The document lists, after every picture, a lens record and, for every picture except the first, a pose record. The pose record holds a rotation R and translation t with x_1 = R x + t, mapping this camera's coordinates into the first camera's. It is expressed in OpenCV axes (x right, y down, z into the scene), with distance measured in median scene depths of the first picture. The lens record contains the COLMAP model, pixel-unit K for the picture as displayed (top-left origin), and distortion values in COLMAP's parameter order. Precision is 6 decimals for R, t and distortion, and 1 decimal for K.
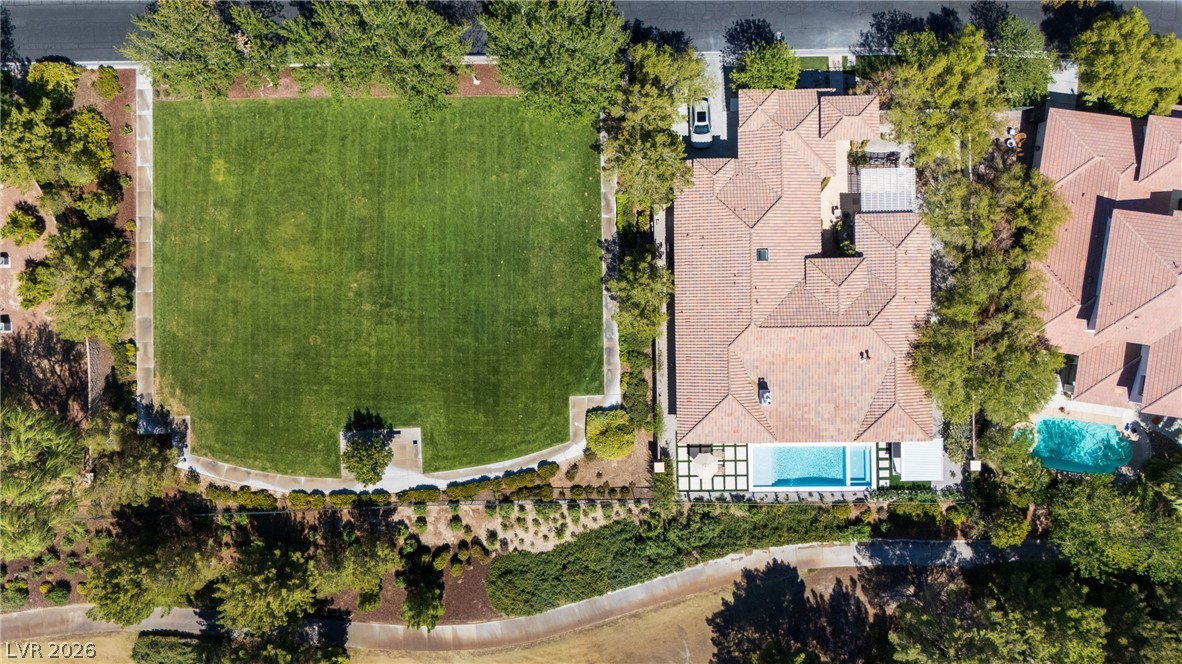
lens RADIAL K [[896.7, 0, 588.1], [0, 896.7, 295.4], [0, 0, 1]] dist [0.047788, -0.011851]
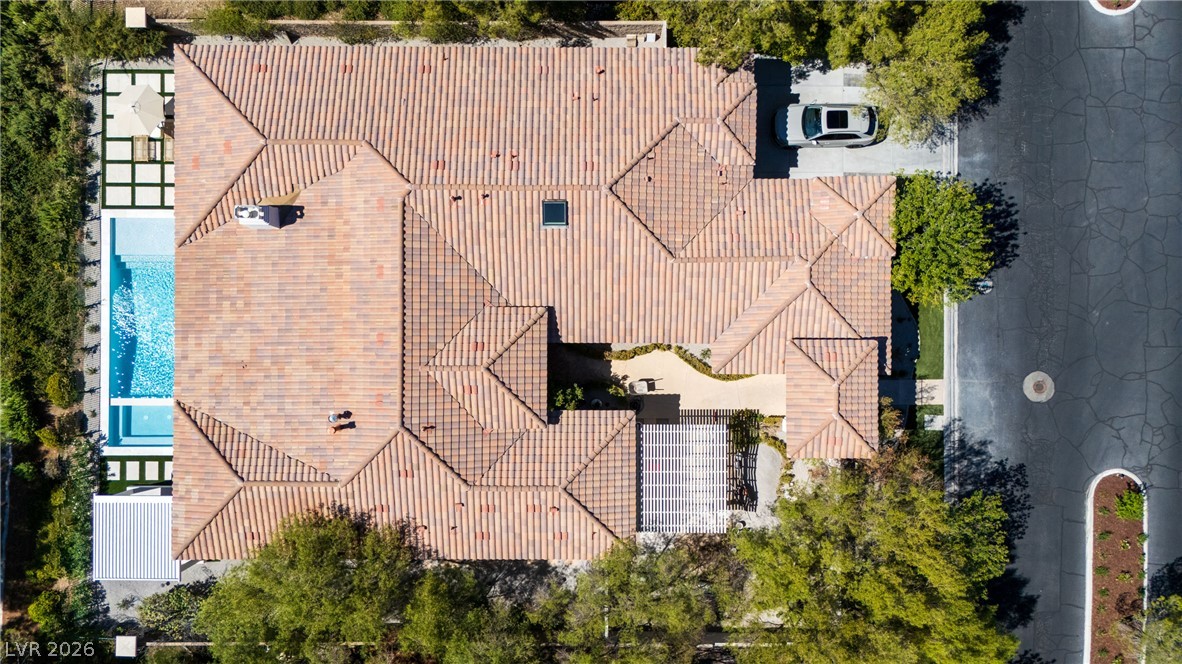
lens RADIAL K [[896.7, 0, 588.1], [0, 896.7, 295.4], [0, 0, 1]] dist [0.047788, -0.011851]
pose [[-0.018624, 0.999771, 0.010563, 0.219268], [-0.999825, -0.018606, -0.001777, -0.059488], [-0.001581, -0.010595, 0.999943, 0.486969]]
